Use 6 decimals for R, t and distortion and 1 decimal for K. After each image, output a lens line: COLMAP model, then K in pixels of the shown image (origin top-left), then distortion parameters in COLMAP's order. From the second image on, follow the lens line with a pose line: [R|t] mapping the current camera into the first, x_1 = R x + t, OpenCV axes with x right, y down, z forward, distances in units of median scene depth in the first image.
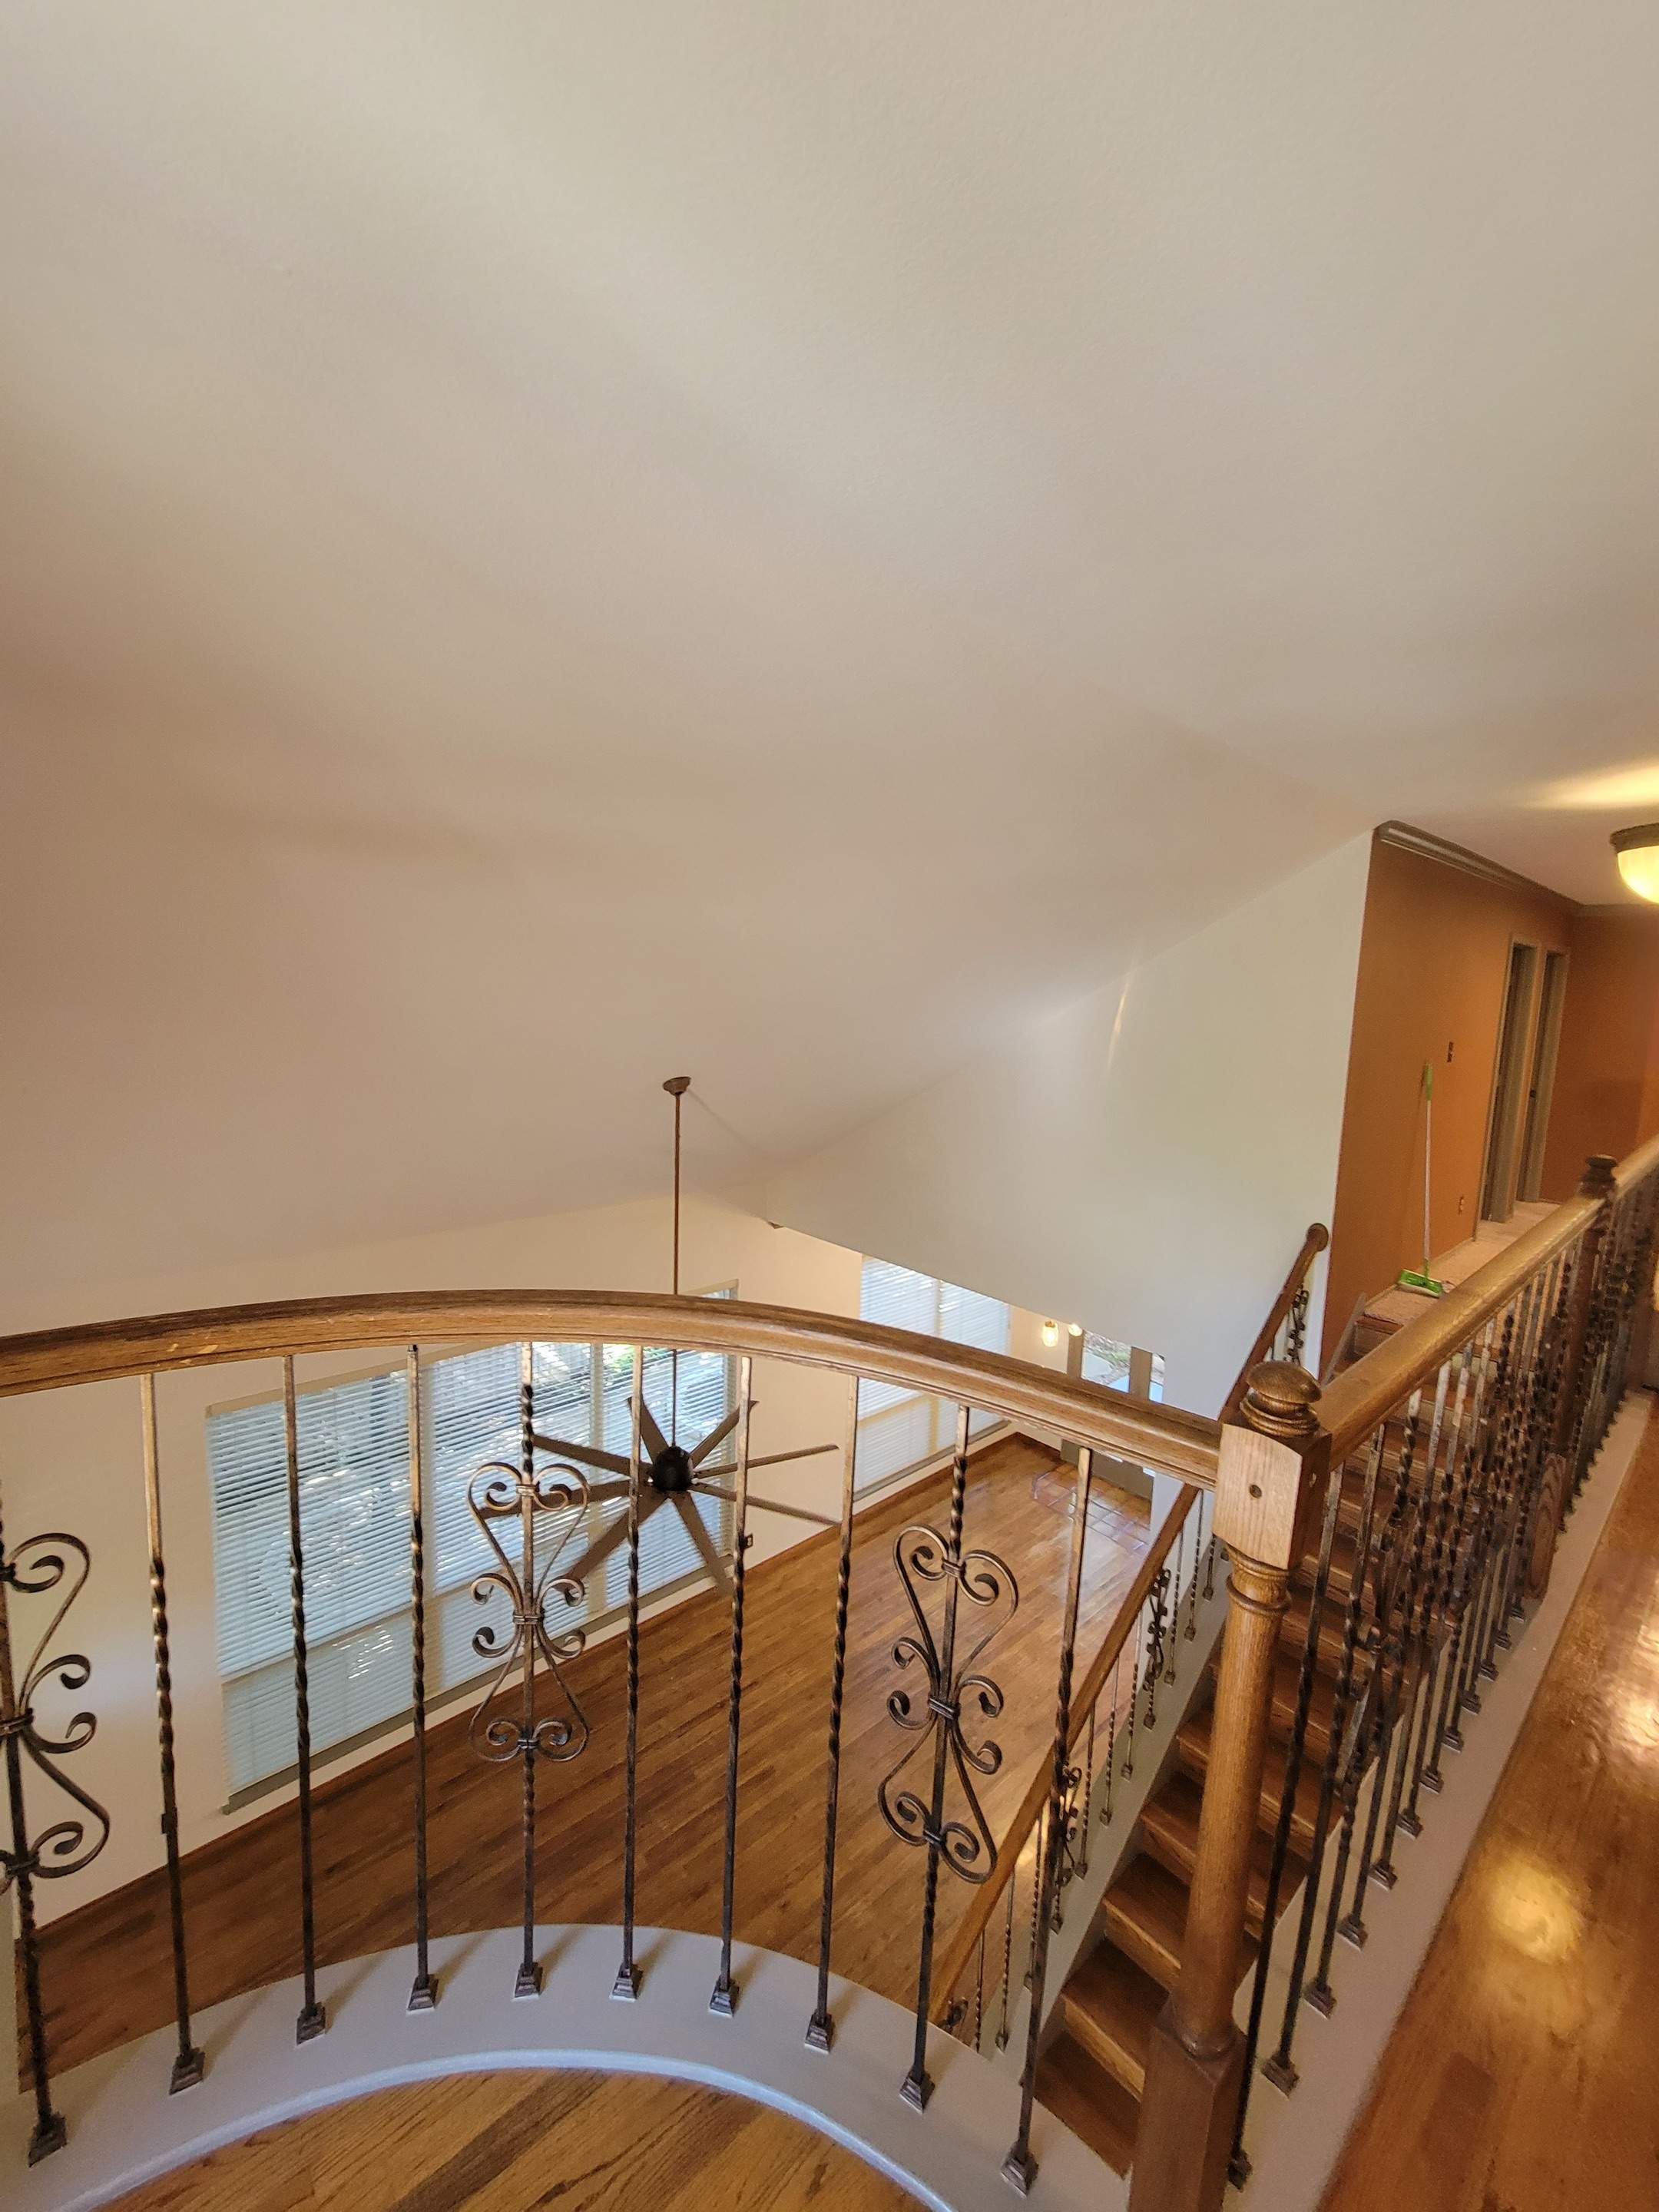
lens RADIAL K [[912.2, 0, 825.3], [0, 912.2, 1096.0], [0, 0, 1]] dist [-0.000003, -0.003713]
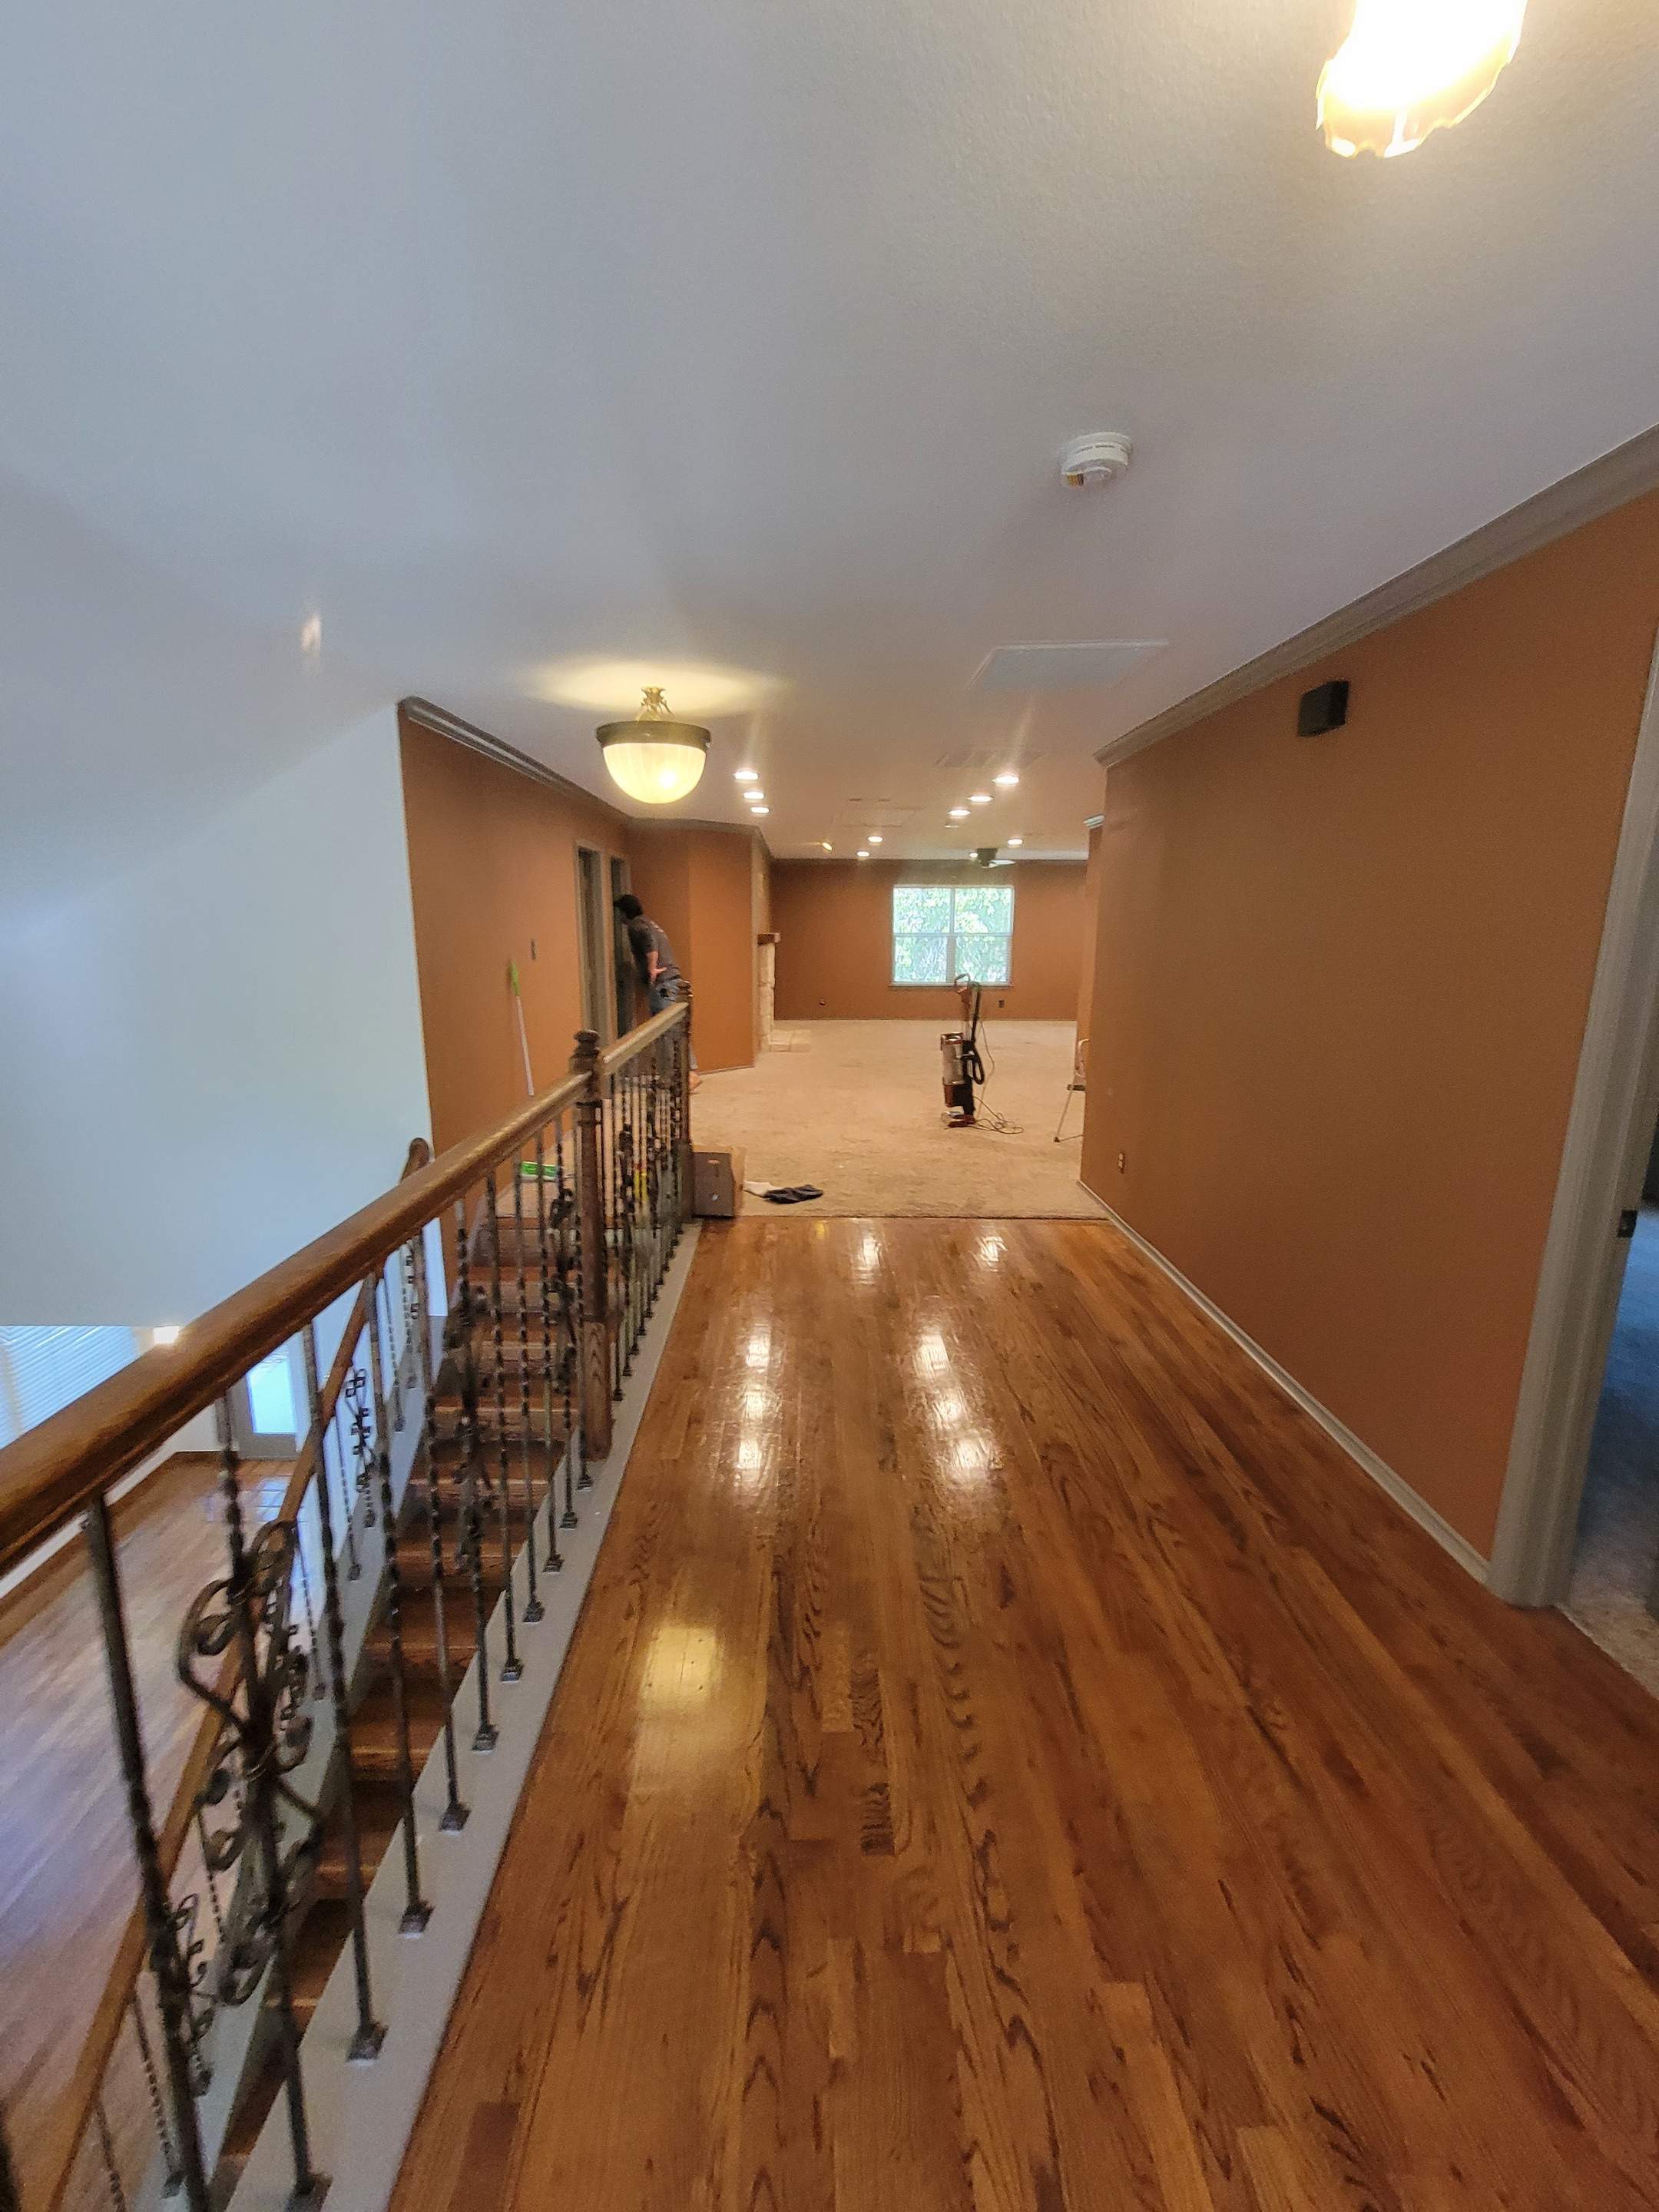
lens RADIAL K [[912.2, 0, 825.3], [0, 912.2, 1096.0], [0, 0, 1]] dist [-0.000003, -0.003713]
pose [[0.660998, -0.175002, 0.729696, 0.172749], [0.109747, 0.984515, 0.136700, 0.017262], [-0.742319, -0.010276, 0.669968, 0.071953]]
